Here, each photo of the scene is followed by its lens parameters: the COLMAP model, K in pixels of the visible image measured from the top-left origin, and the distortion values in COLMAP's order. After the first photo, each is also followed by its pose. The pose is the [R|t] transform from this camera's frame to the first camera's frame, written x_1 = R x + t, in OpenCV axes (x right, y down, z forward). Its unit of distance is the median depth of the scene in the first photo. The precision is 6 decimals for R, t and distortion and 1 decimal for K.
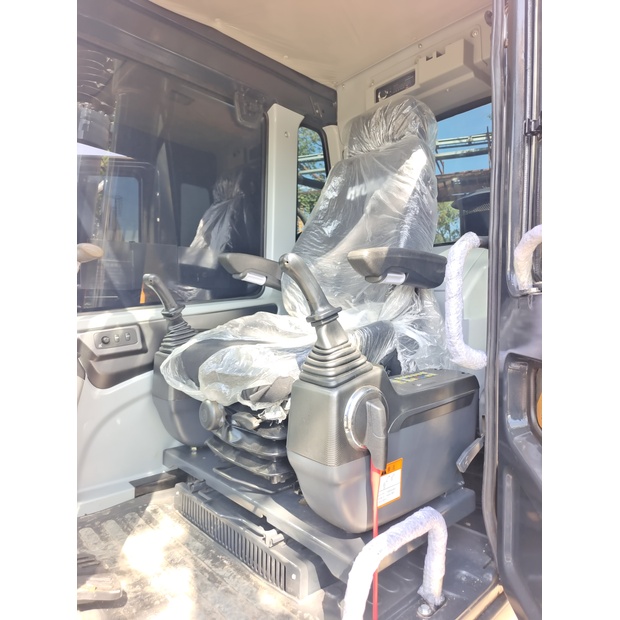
lens RADIAL K [[419.9, 0, 309.6], [0, 419.9, 308.3], [0, 0, 1]] dist [0.051987, -0.047216]
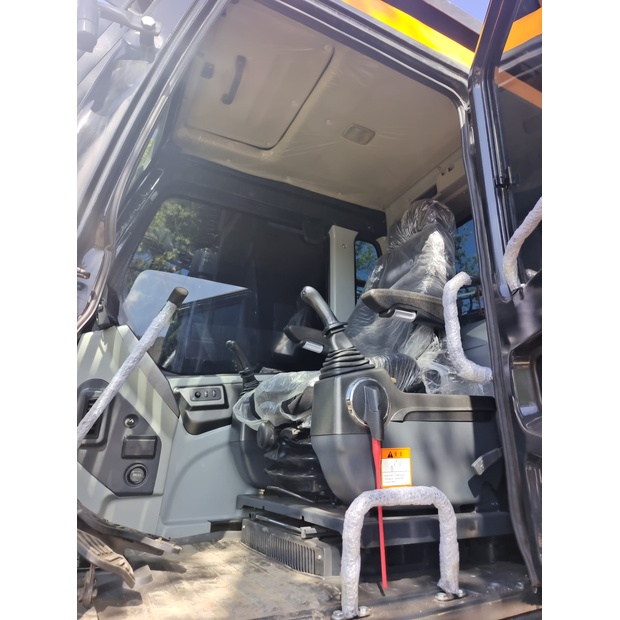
lens RADIAL K [[419.9, 0, 310.2], [0, 419.9, 310.1], [0, 0, 1]] dist [0.051987, -0.047216]
pose [[0.965125, -0.096589, -0.243319, 0.188330], [0.011613, 0.944327, -0.328803, 0.257512], [0.261532, 0.314510, 0.912516, -0.169252]]
